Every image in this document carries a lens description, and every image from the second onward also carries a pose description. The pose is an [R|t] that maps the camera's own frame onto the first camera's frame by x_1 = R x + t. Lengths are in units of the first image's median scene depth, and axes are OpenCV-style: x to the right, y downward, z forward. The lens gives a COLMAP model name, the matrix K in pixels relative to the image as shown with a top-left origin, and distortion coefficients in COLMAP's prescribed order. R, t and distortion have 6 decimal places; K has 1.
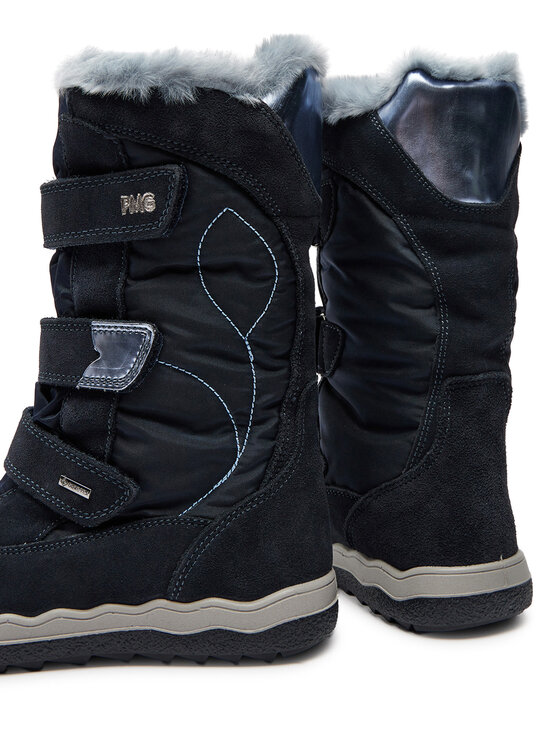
lens RADIAL K [[957.1, 0, 280.0], [0, 957.1, 373.0], [0, 0, 1]] dist [-0.100524, -0.014341]
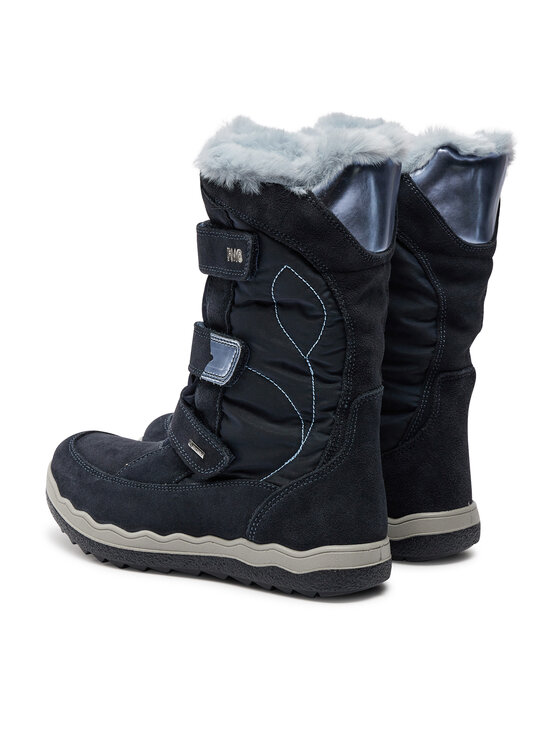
lens RADIAL K [[1618.3, 0, 280.0], [0, 1618.3, 373.0], [0, 0, 1]] dist [-0.466808, 0.170925]
pose [[0.864728, 0.117769, -0.488238, 1.034879], [-0.070880, 0.991006, 0.113505, -0.268269], [0.497214, -0.063545, 0.865298, -0.976944]]
